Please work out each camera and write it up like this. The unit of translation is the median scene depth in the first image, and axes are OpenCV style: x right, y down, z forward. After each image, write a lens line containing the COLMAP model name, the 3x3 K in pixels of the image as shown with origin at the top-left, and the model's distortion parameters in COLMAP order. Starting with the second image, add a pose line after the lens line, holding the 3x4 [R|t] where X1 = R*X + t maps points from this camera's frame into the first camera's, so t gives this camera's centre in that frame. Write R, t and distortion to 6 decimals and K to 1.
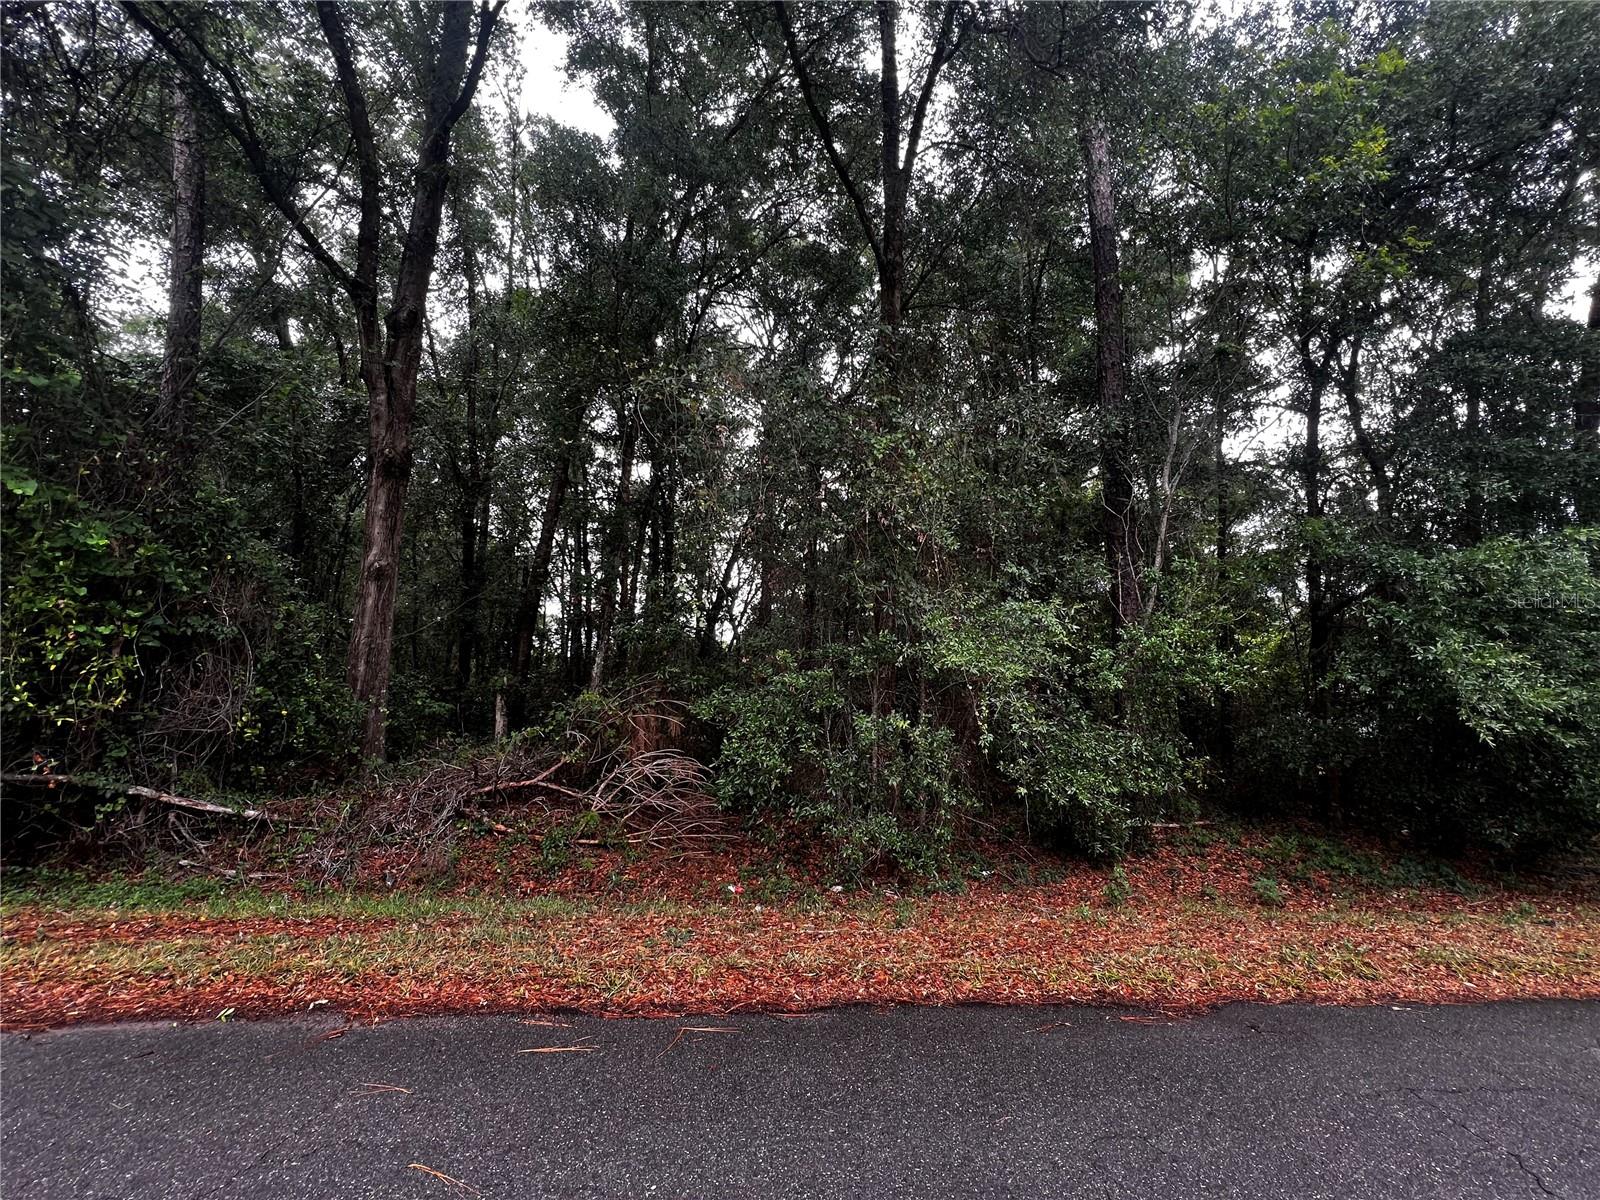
lens RADIAL K [[675.4, 0, 794.6], [0, 675.4, 595.8], [0, 0, 1]] dist [-0.000018, -0.000387]
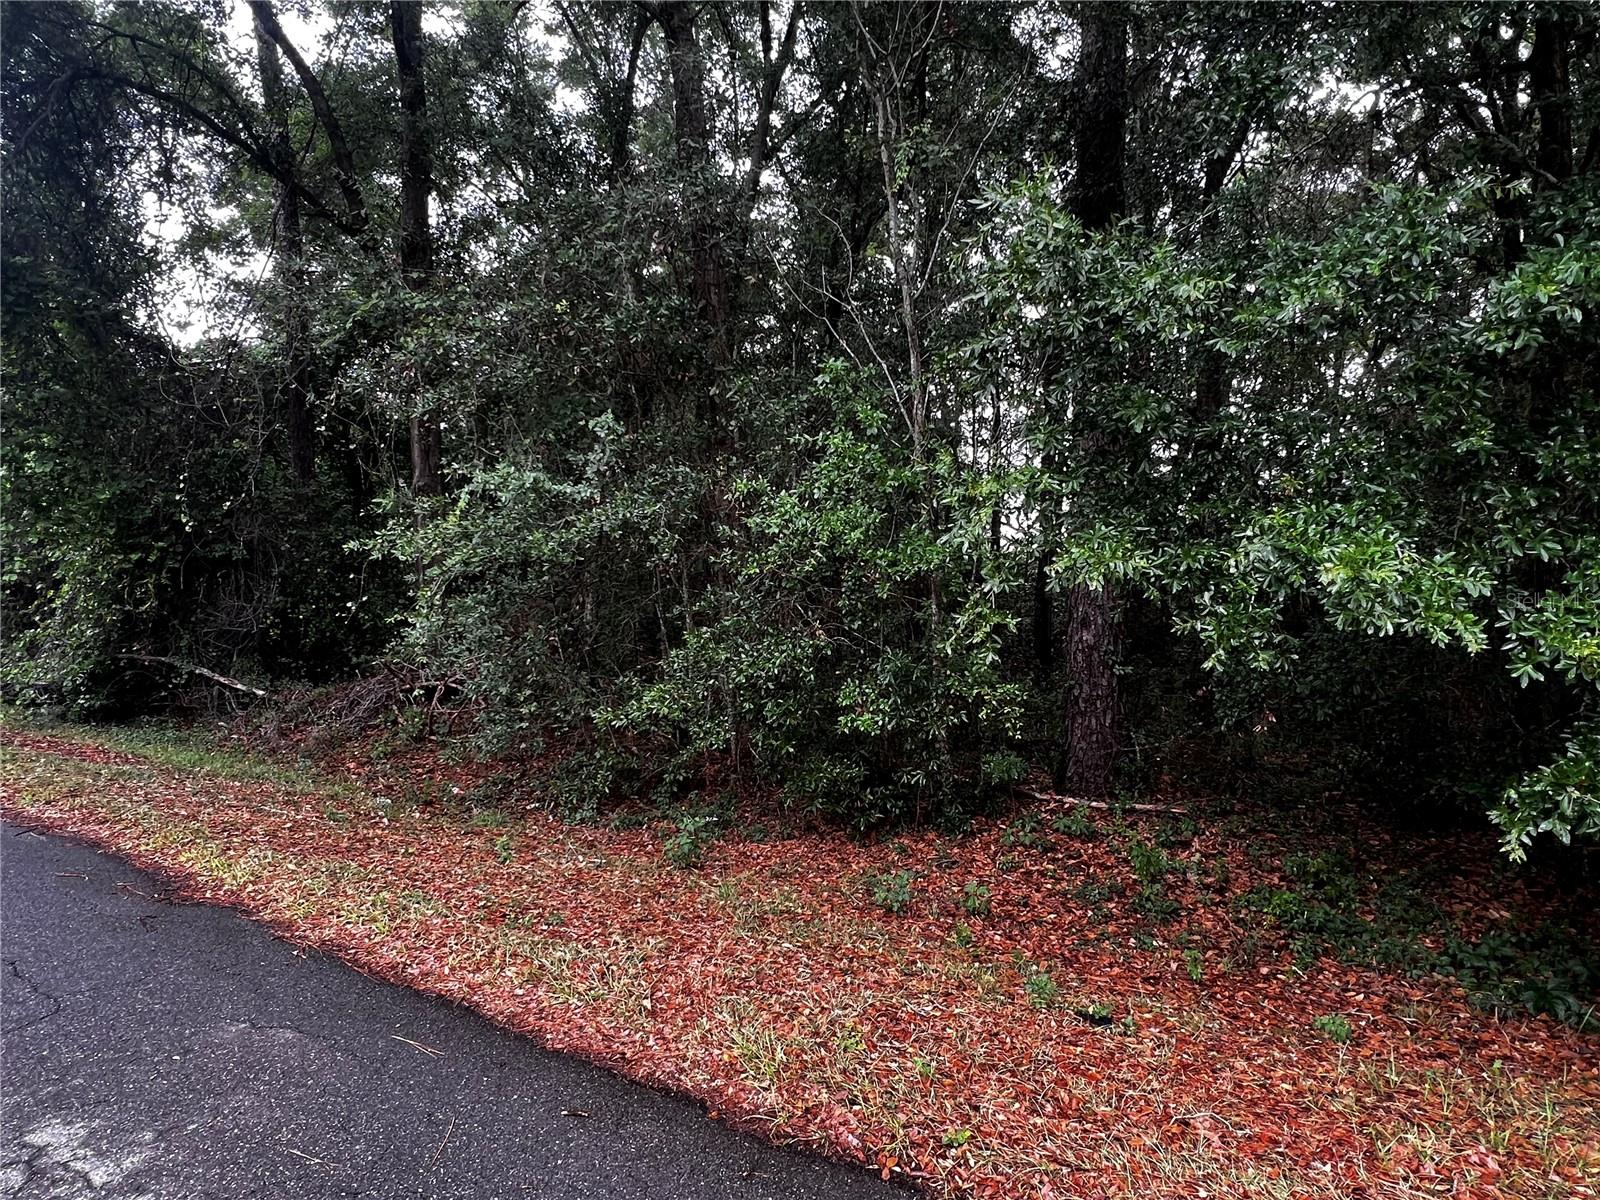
lens RADIAL K [[910.3, 0, 788.1], [0, 910.3, 595.3], [0, 0, 1]] dist [-0.003708, 0.001252]
pose [[0.778553, -0.018068, -0.627319, 1.132800], [0.095768, 0.991299, 0.090305, 0.080116], [0.620229, -0.130384, 0.773509, 0.318430]]
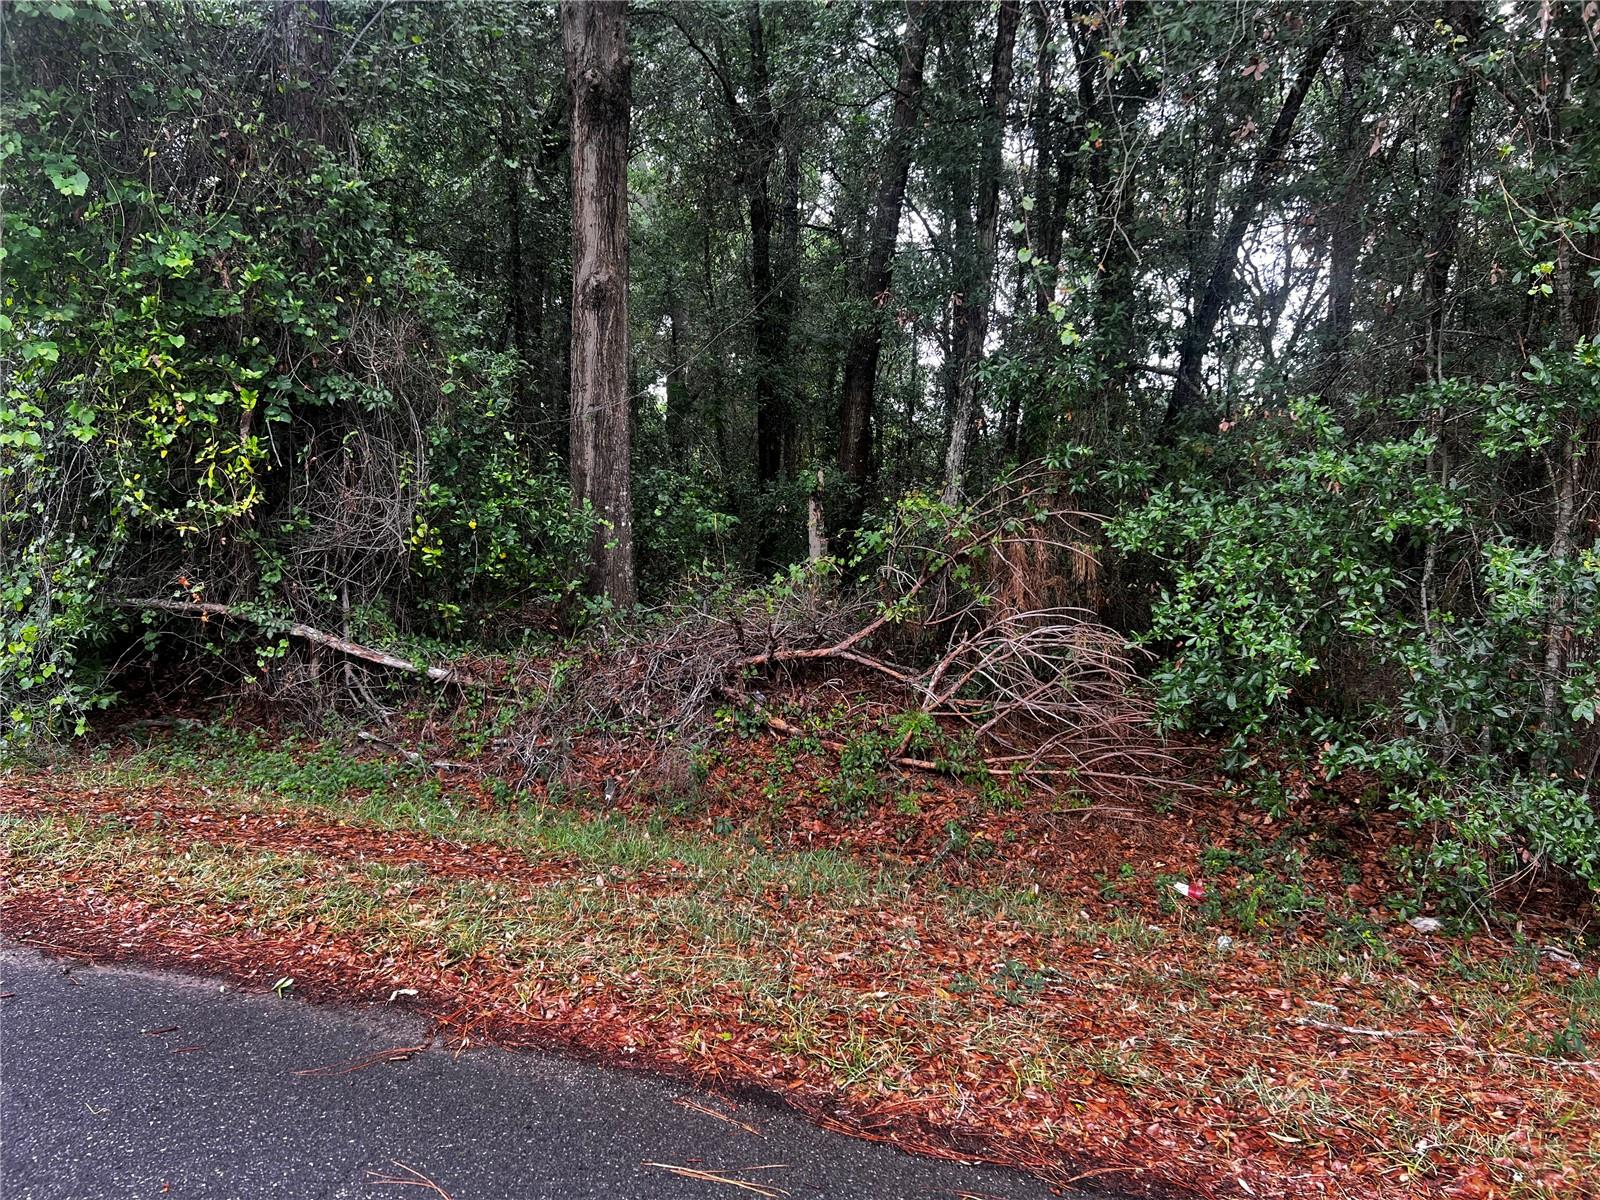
lens RADIAL K [[1199.6, 0, 791.7], [0, 1199.6, 598.1], [0, 0, 1]] dist [0.051144, -0.043097]
pose [[0.891081, 0.042448, -0.451856, 0.043771], [0.058534, 0.976552, 0.207172, 0.025028], [0.450055, -0.211056, 0.867702, 0.145534]]
